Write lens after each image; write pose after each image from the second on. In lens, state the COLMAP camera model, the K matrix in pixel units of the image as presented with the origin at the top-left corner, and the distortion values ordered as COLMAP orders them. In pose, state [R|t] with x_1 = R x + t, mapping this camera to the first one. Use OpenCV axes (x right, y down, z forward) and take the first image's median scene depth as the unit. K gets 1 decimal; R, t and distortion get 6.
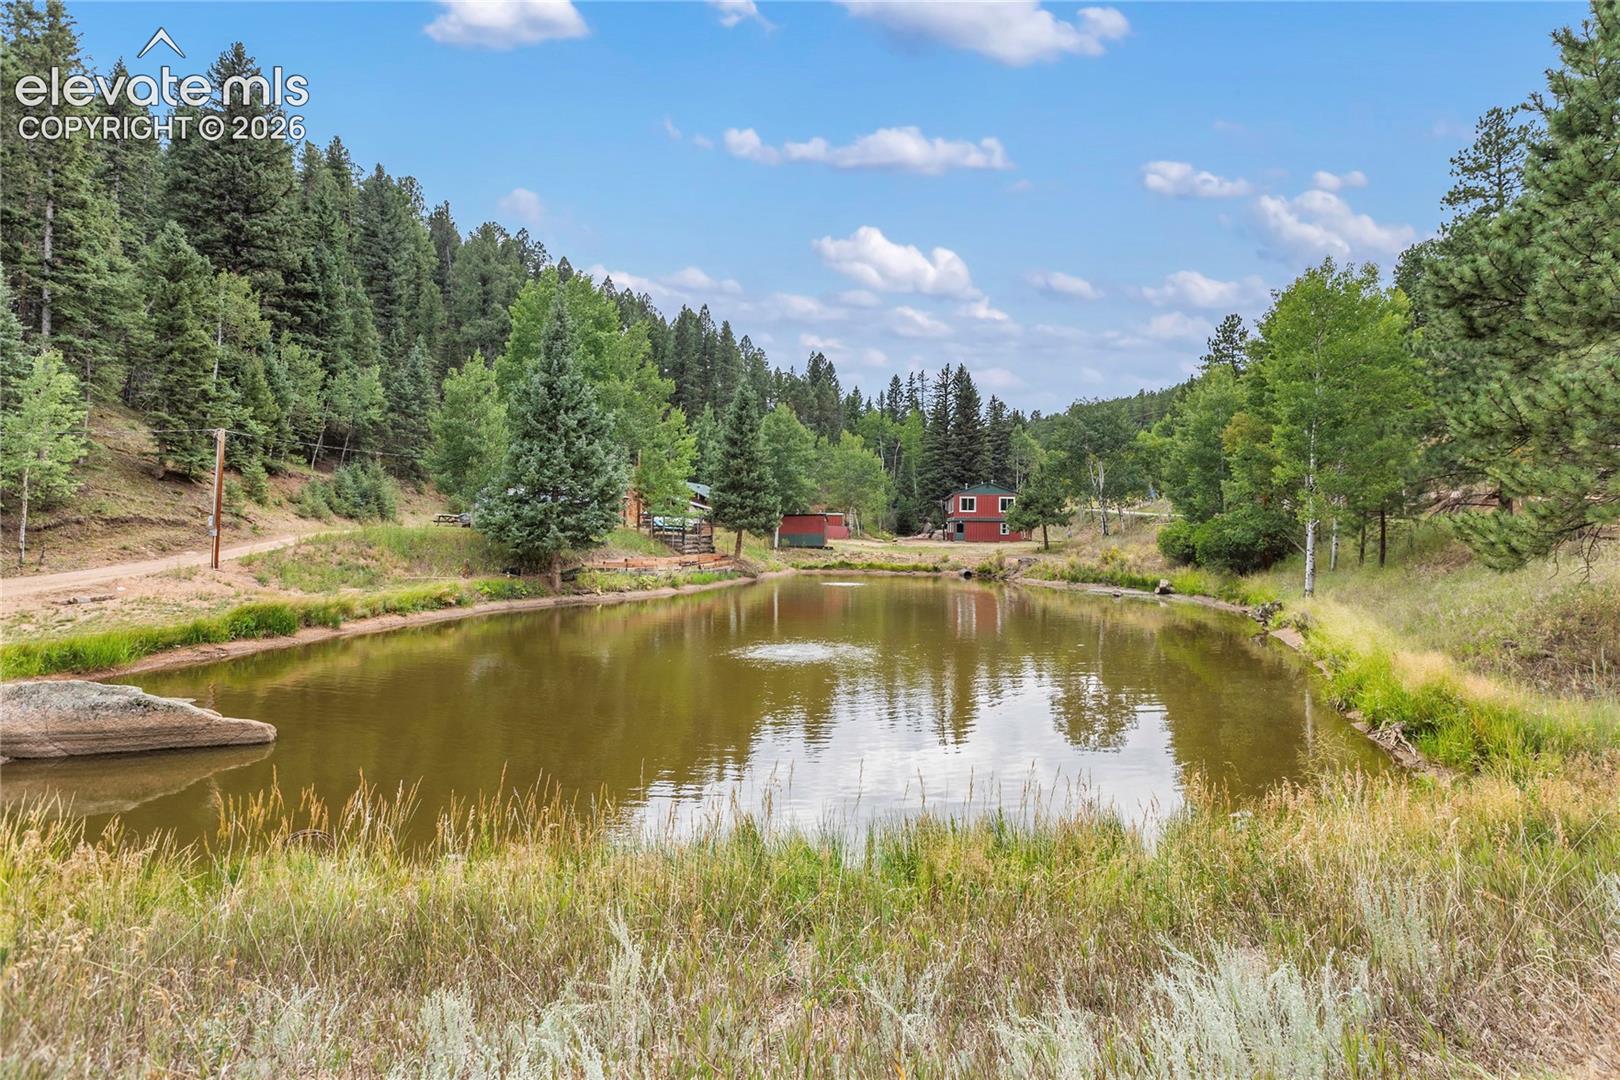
lens RADIAL K [[785.4, 0, 808.7], [0, 785.4, 517.8], [0, 0, 1]] dist [0.004585, 0.000314]
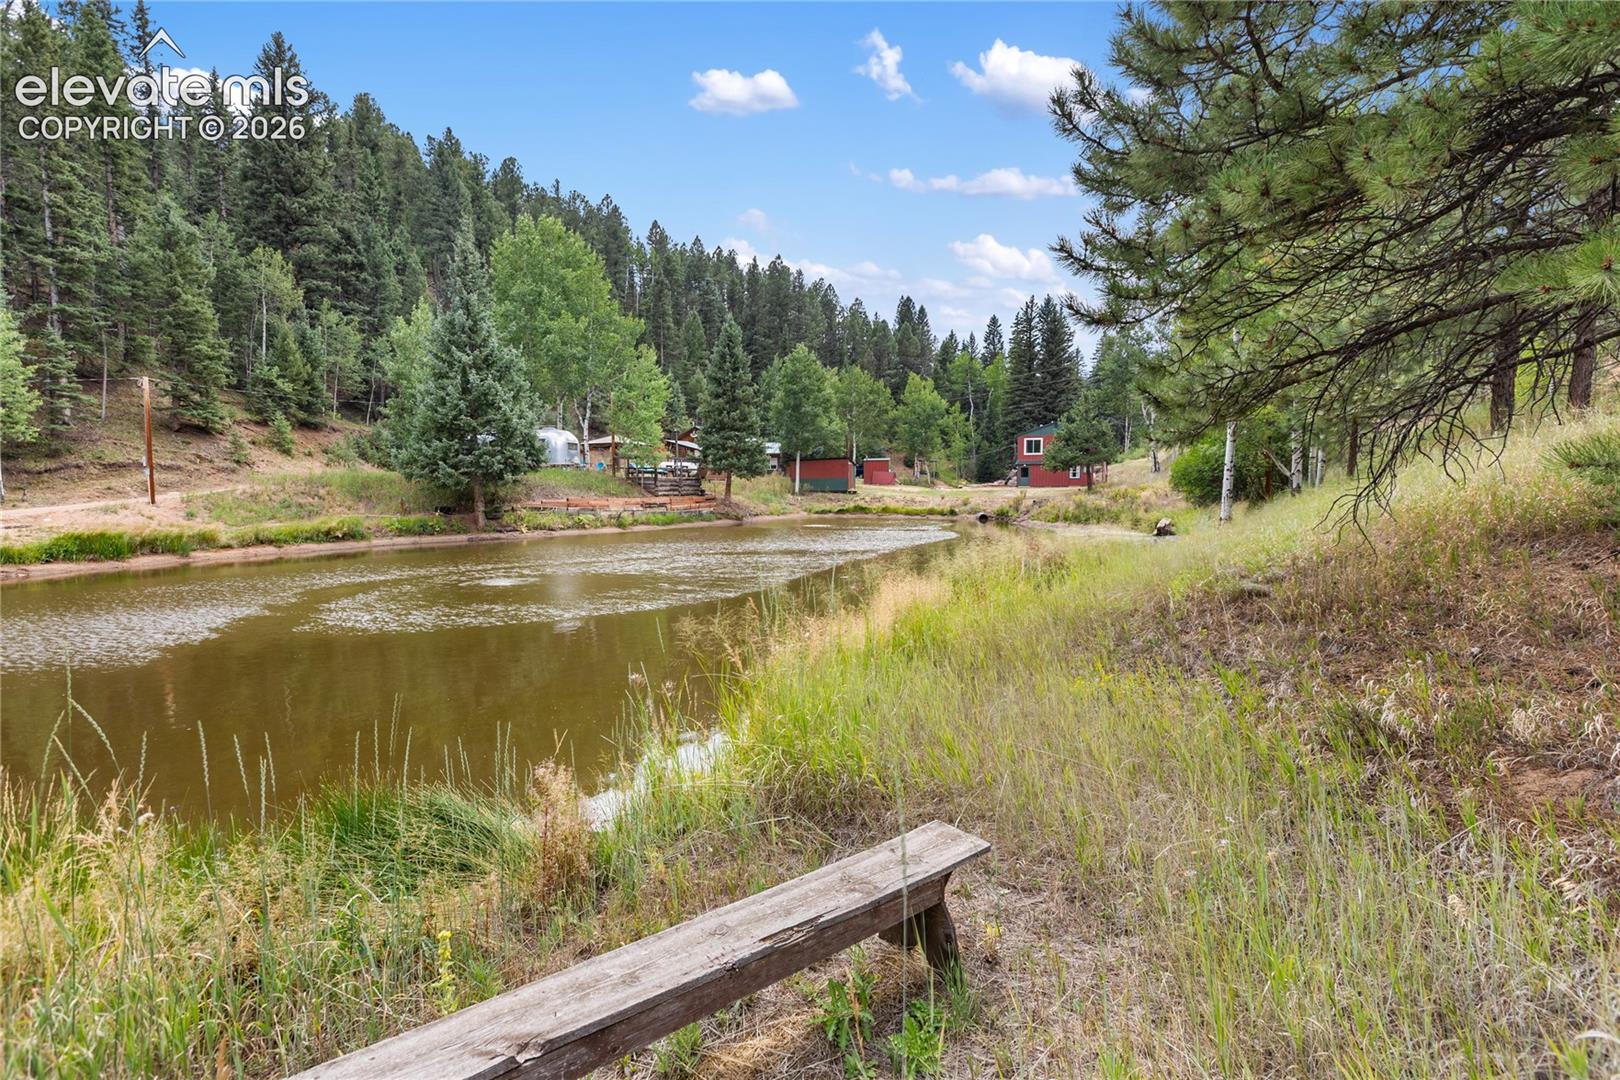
lens RADIAL K [[733.5, 0, 810.6], [0, 733.5, 543.1], [0, 0, 1]] dist [0.003753, -0.000354]
pose [[0.968255, 0.004582, -0.249922, 0.264642], [0.017337, 0.996193, 0.085432, 0.029598], [0.249362, -0.087052, 0.964490, 0.142262]]
